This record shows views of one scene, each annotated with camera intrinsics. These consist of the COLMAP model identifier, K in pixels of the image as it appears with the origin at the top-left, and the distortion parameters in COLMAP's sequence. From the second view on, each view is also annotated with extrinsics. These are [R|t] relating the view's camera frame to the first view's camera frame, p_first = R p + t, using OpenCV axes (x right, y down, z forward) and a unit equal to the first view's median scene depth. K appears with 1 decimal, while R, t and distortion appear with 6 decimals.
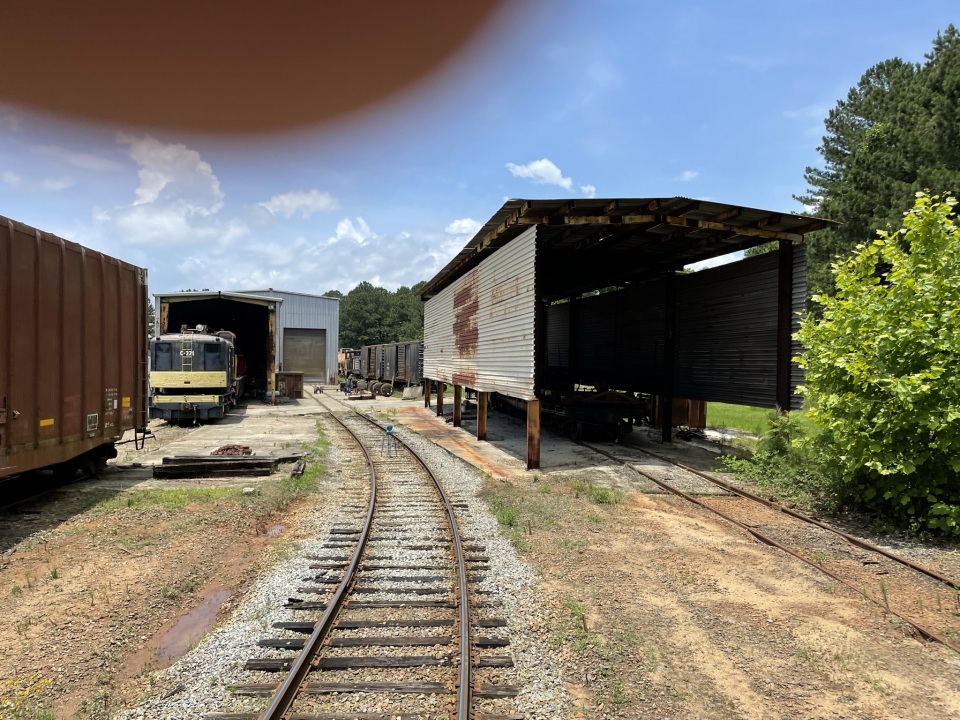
lens RADIAL K [[712.2, 0, 480.0], [0, 712.2, 360.0], [0, 0, 1]] dist [0.002622, -0.001774]
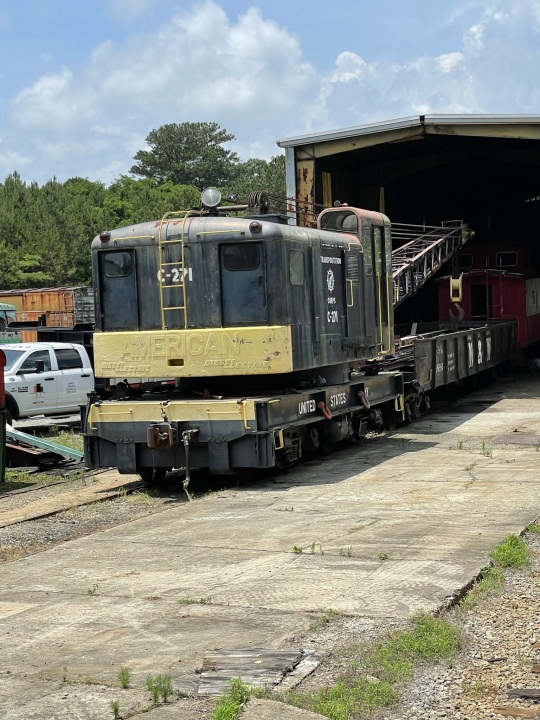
lens RADIAL K [[1294.8, 0, 270.0], [0, 1294.8, 360.0], [0, 0, 1]] dist [0.084605, 0.041543]
pose [[0.813826, -0.018742, -0.580807, -0.017186], [0.053206, 0.997685, 0.042357, 0.006579], [0.578668, -0.065373, 0.812939, 0.491452]]
